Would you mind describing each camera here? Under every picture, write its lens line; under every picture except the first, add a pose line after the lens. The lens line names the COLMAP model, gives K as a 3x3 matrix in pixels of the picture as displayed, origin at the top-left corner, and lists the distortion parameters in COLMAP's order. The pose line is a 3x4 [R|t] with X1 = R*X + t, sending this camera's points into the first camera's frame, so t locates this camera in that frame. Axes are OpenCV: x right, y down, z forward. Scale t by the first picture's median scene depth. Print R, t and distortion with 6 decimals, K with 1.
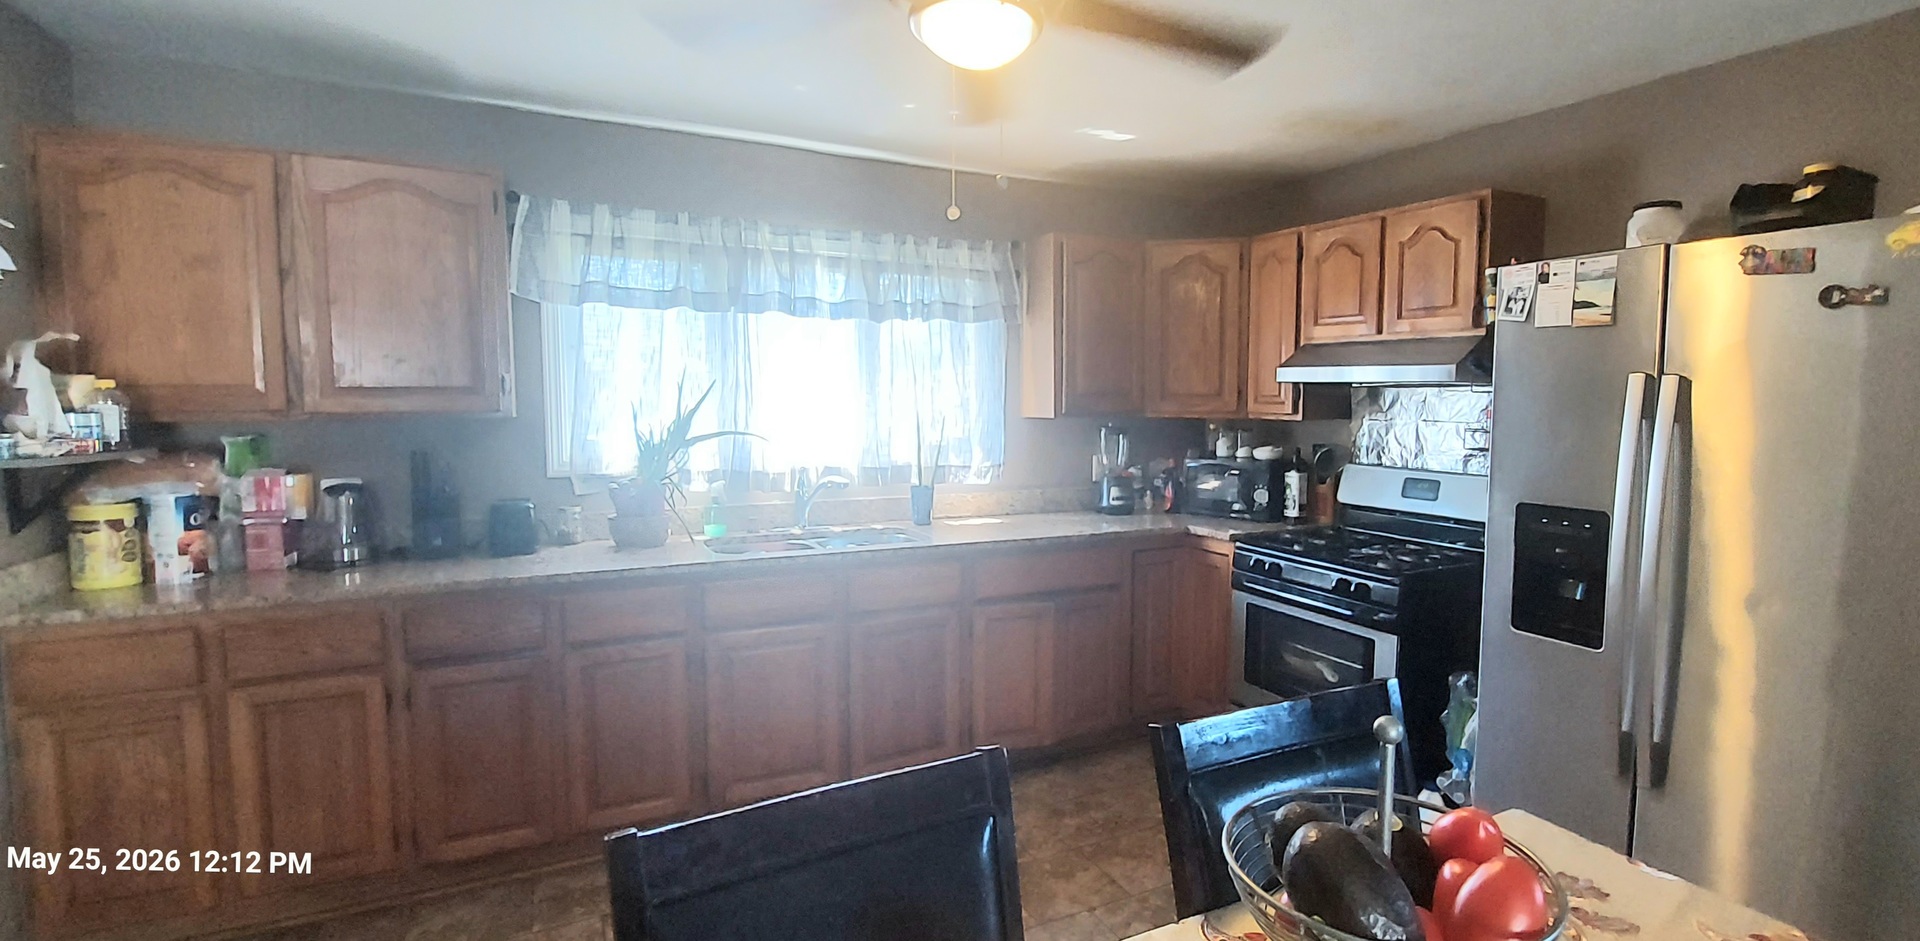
lens RADIAL K [[870.8, 0, 1026.8], [0, 870.8, 464.6], [0, 0, 1]] dist [-0.023655, 0.000417]
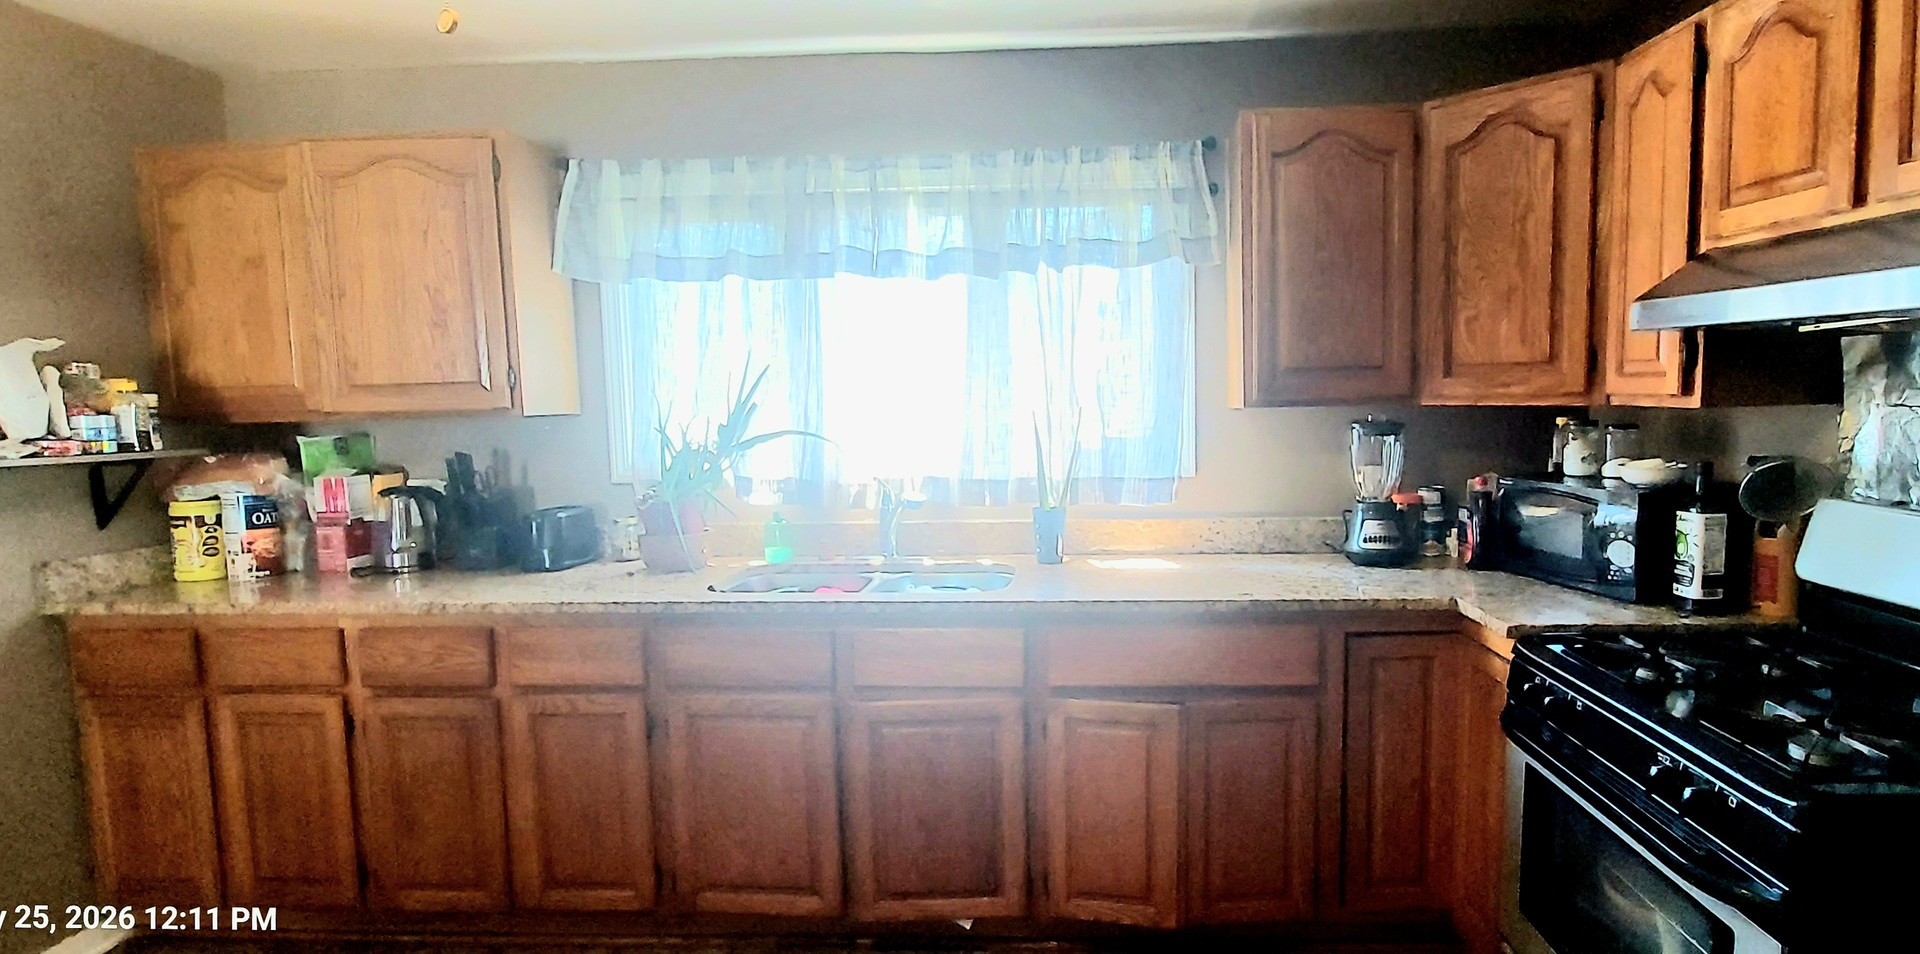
lens RADIAL K [[932.6, 0, 1049.1], [0, 932.6, 483.8], [0, 0, 1]] dist [-0.018976, -0.000959]
pose [[0.861390, 0.029215, -0.507103, 0.277619], [-0.016901, 0.999440, 0.028872, -0.017549], [0.507663, -0.016300, 0.861402, 0.377800]]
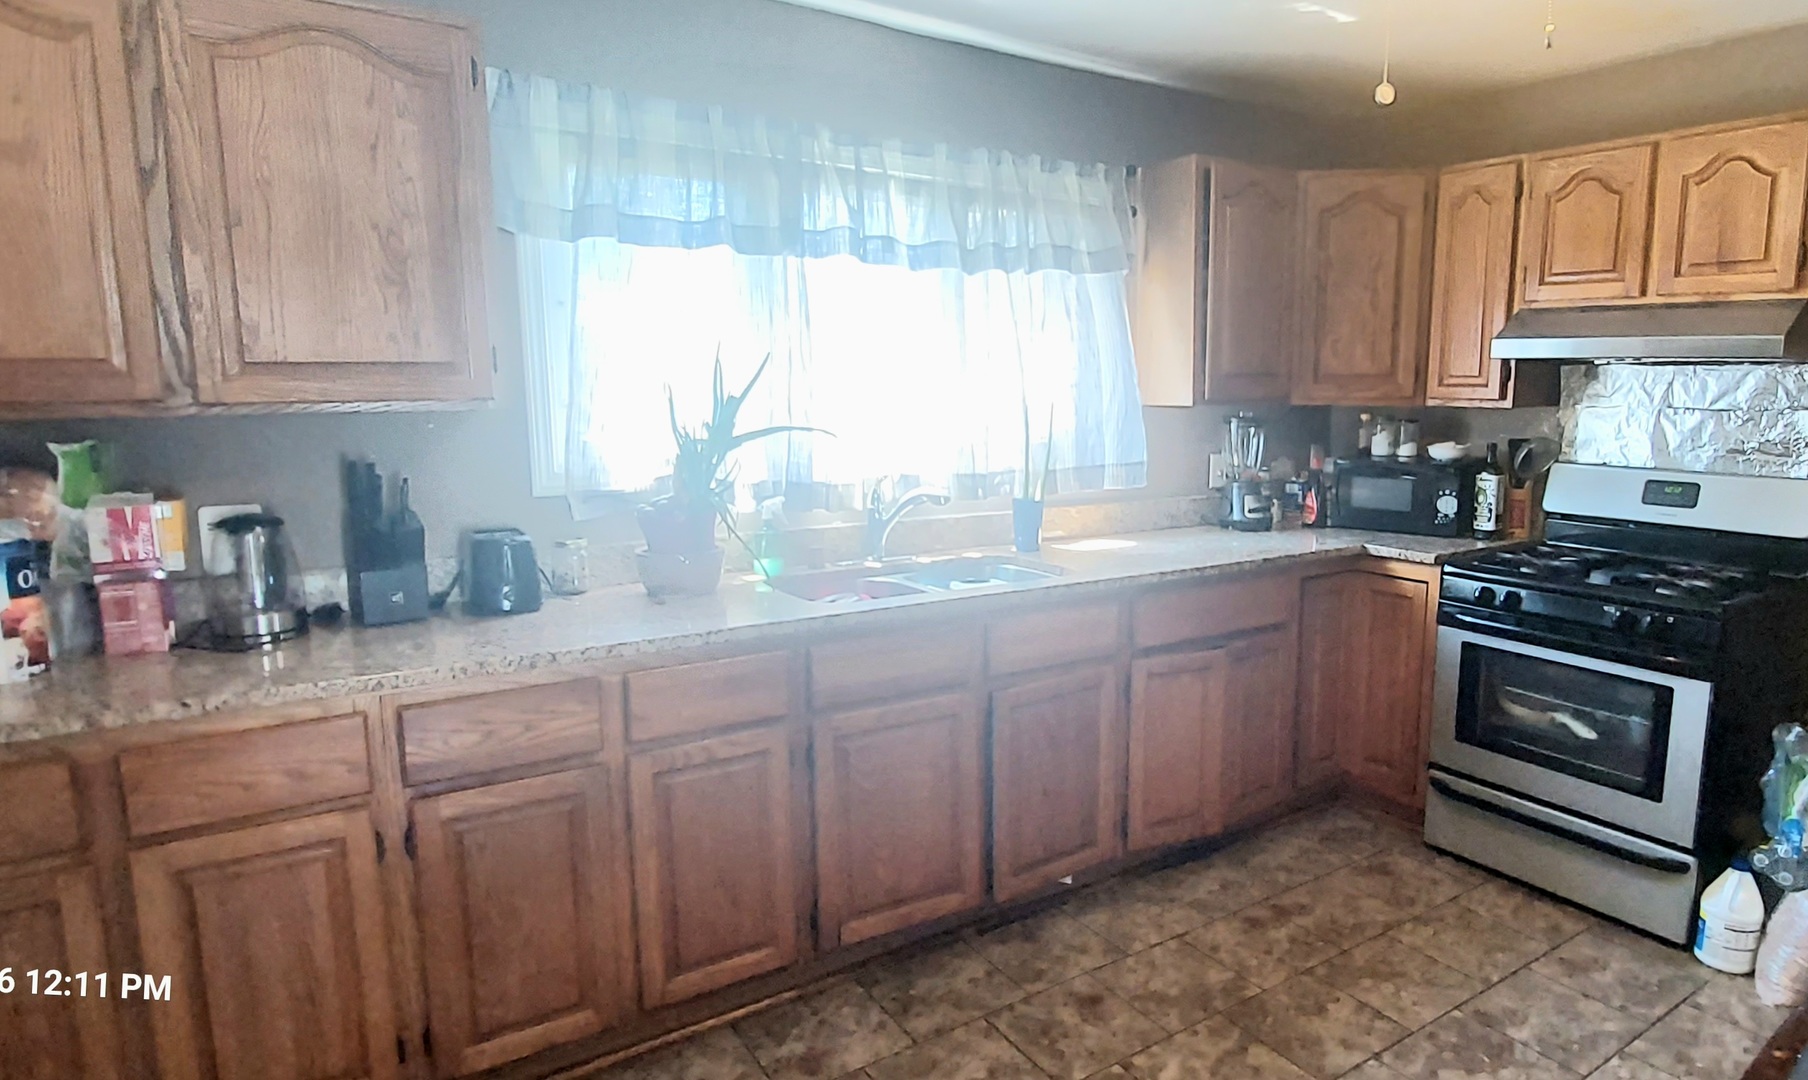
lens RADIAL K [[1038.5, 0, 1026.5], [0, 1038.5, 540.3], [0, 0, 1]] dist [-0.016877, -0.001588]
pose [[0.992076, -0.020471, 0.123960, -0.246990], [0.011031, 0.997019, 0.076368, -0.008311], [-0.125153, -0.074396, 0.989344, 0.128268]]
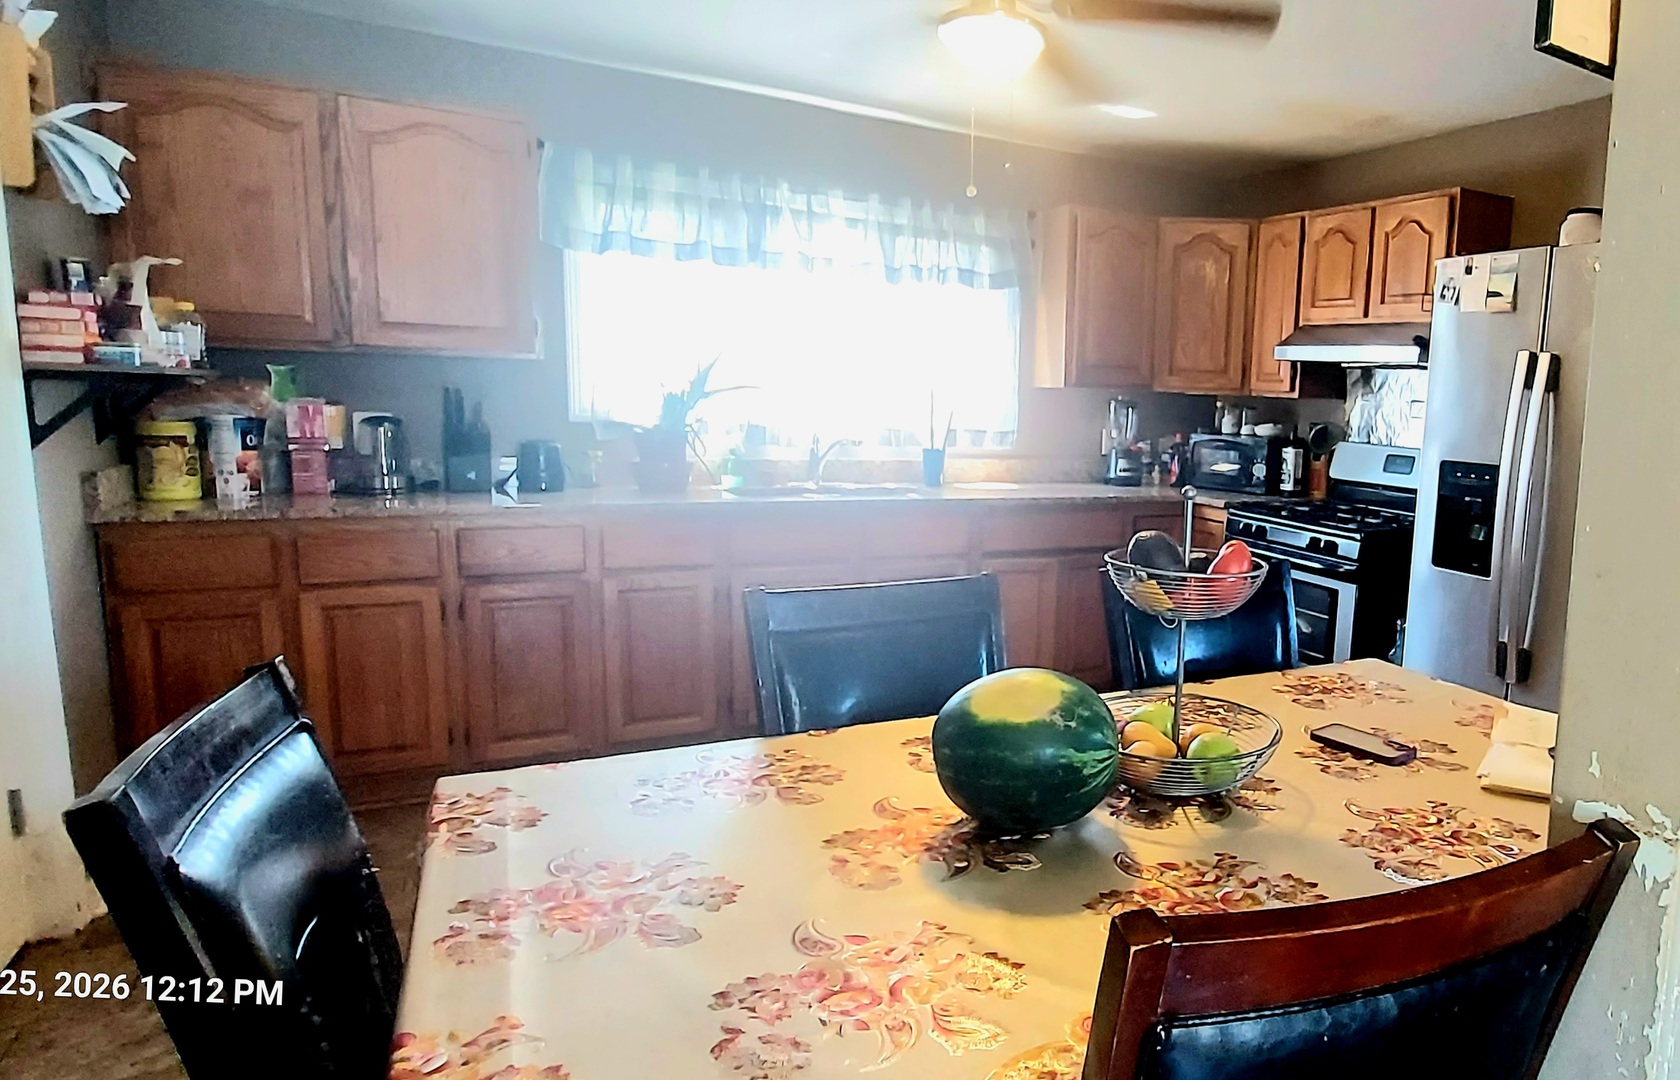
lens RADIAL K [[1026.8, 0, 1130.1], [0, 1026.8, 550.9], [0, 0, 1]] dist [-0.021481, -0.000719]
pose [[0.996375, 0.026916, 0.080704, 0.017612], [-0.032921, 0.996713, 0.074024, 0.051345], [-0.078447, -0.076413, 0.993986, -0.252503]]
